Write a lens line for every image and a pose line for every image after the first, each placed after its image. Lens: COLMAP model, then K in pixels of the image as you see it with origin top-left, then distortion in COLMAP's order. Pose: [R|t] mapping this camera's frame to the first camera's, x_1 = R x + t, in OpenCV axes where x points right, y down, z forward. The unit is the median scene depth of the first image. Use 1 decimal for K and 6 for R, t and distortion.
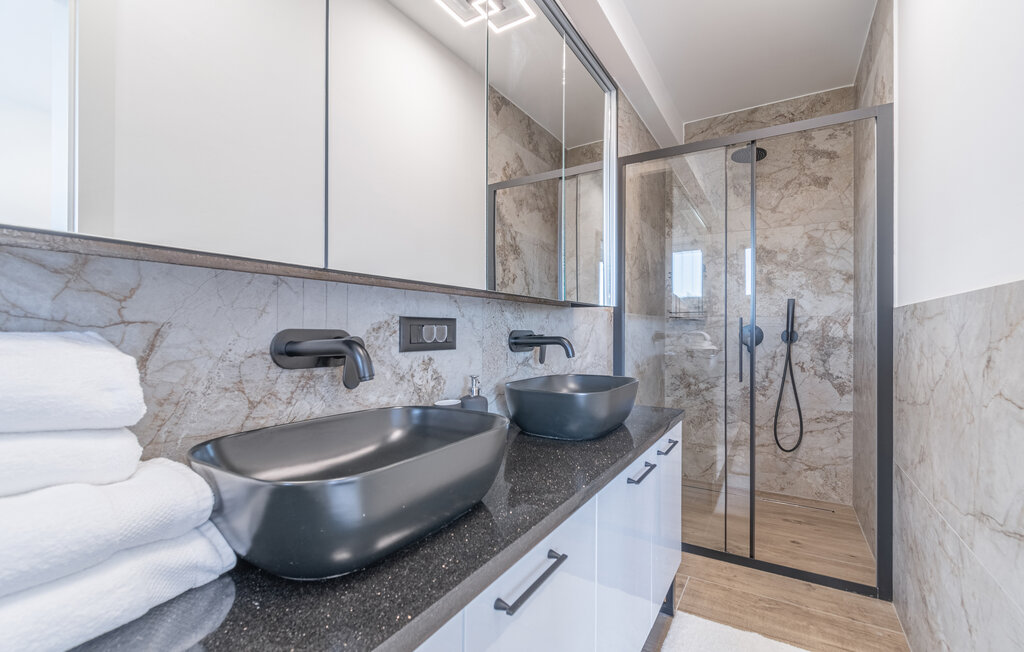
lens RADIAL K [[447.3, 0, 512.0], [0, 447.3, 326.0], [0, 0, 1]] dist [-0.000325, -0.000275]
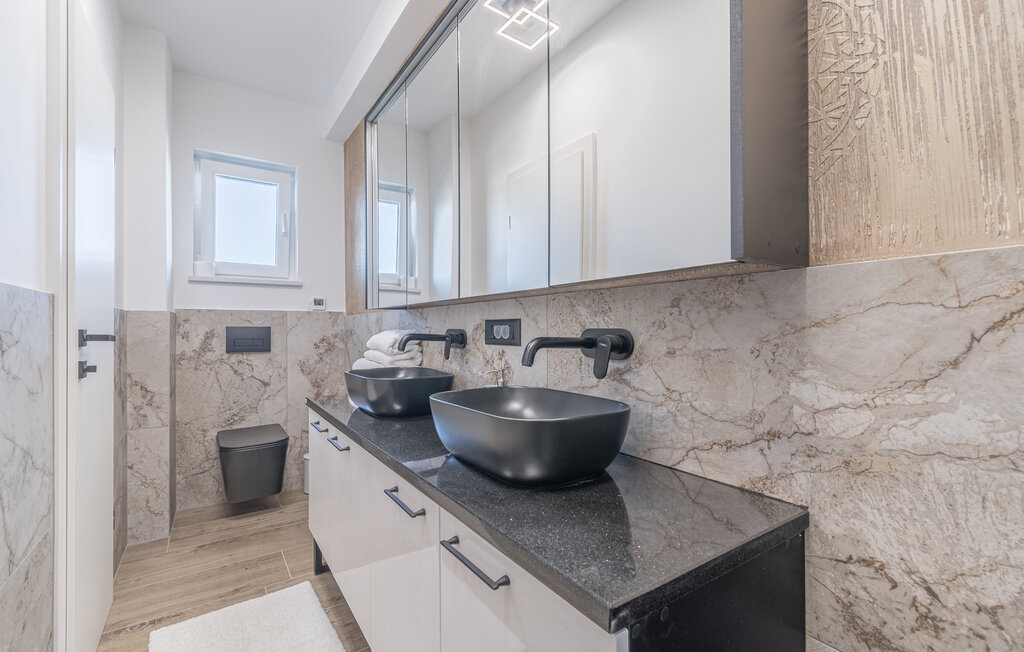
lens RADIAL K [[447.3, 0, 512.0], [0, 447.3, 326.0], [0, 0, 1]] dist [-0.000325, -0.000275]
pose [[-0.412444, -0.014370, -0.910870, 0.984034], [0.005627, 0.999816, -0.018321, 0.023765], [0.910966, -0.012682, -0.412287, 1.556185]]
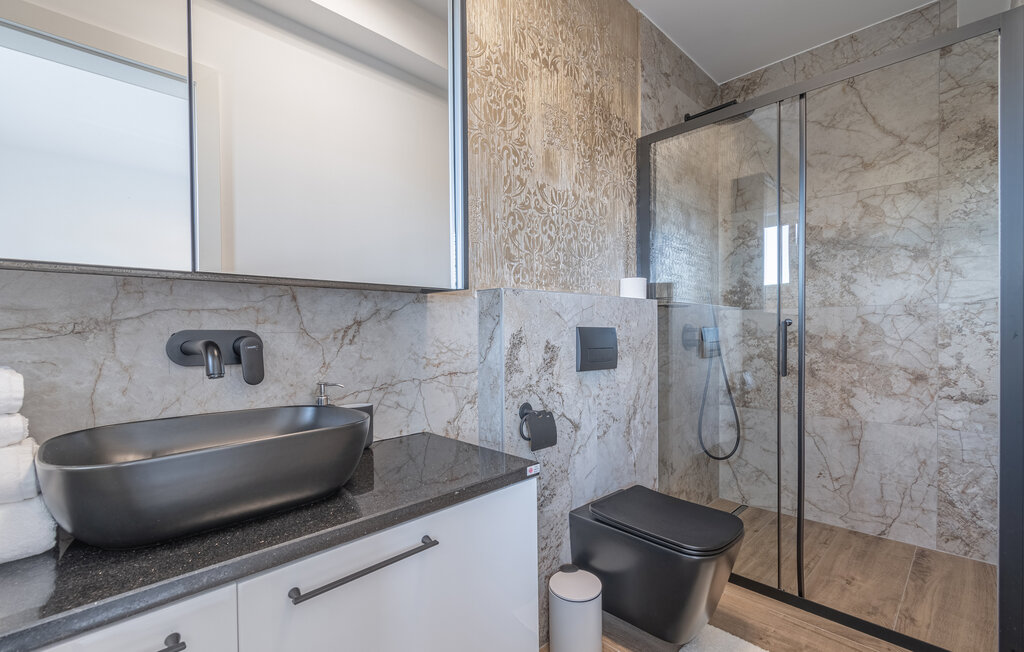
lens RADIAL K [[447.3, 0, 512.0], [0, 447.3, 326.0], [0, 0, 1]] dist [-0.000325, -0.000275]
pose [[0.969143, -0.013609, -0.246125, 0.372844], [0.014777, 0.999887, 0.002902, 0.005540], [0.246057, -0.006449, 0.969234, 0.103566]]
